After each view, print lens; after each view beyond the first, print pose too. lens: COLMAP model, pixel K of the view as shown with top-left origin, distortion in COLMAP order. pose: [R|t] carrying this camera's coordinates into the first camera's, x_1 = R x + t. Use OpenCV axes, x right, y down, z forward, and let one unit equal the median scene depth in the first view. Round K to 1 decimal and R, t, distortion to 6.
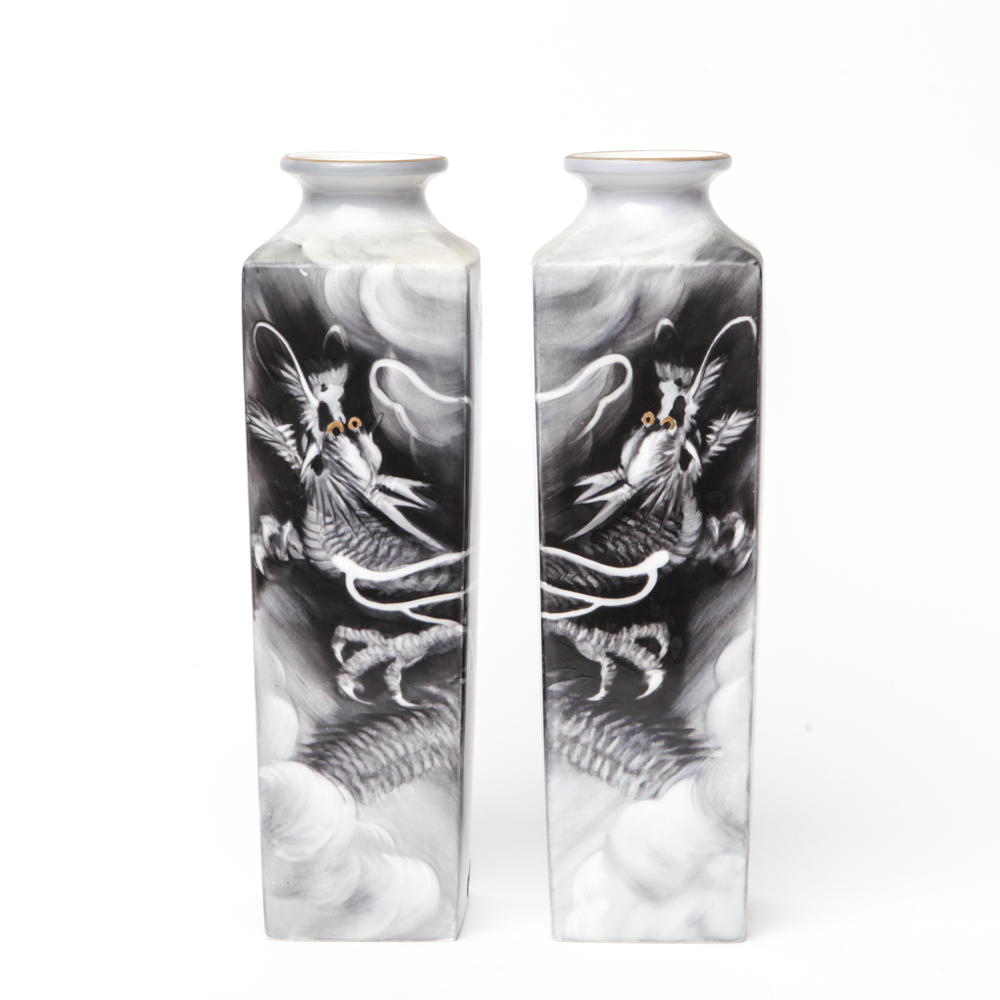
lens RADIAL K [[2485.0, 0, 499.9], [0, 2485.0, 499.9], [0, 0, 1]] dist [0.014461, 0.000000]
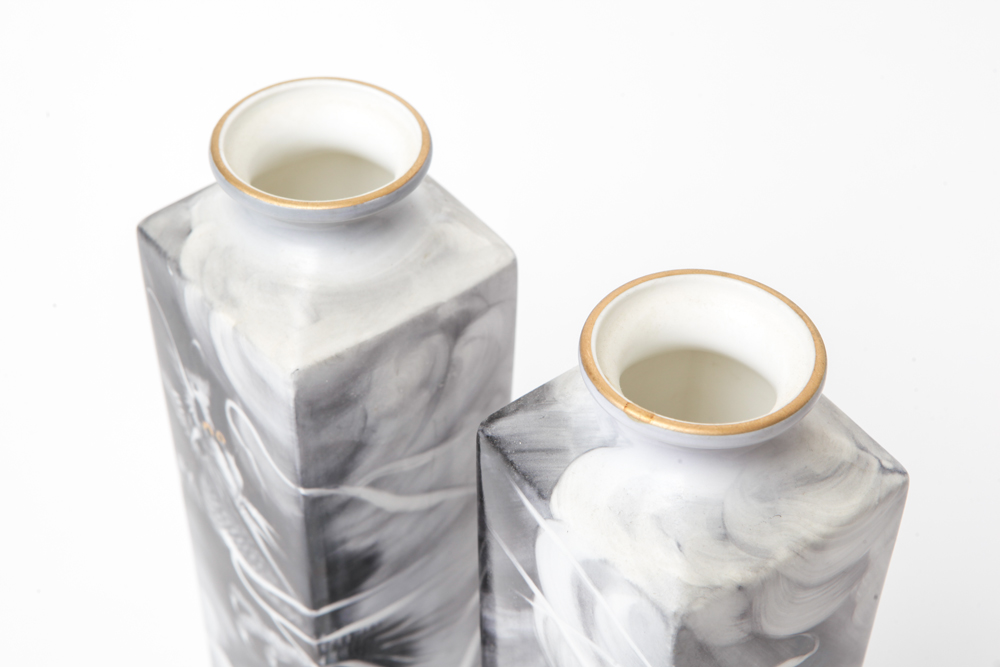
lens RADIAL K [[1923.2, 0, 498.8], [0, 1923.2, 332.8], [0, 0, 1]] dist [0.205312, 0.000000]
pose [[0.648565, 0.520930, -0.554973, 0.342115], [-0.134850, 0.796220, 0.589788, -0.451228], [0.749118, -0.307678, 0.586648, 0.691748]]
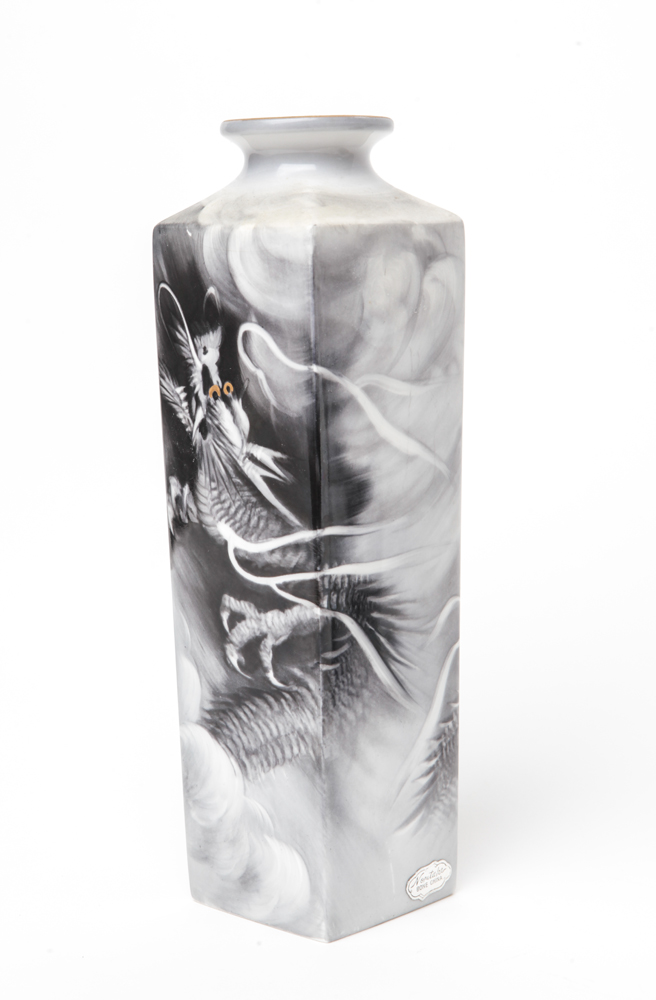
lens RADIAL K [[2013.8, 0, 327.6], [0, 2013.8, 498.8], [0, 0, 1]] dist [0.154897, 0.000000]
pose [[0.740932, 0.079589, -0.666847, 0.498241], [-0.085629, 0.996044, 0.023737, -0.009518], [0.666099, 0.039514, 0.744816, 0.431866]]
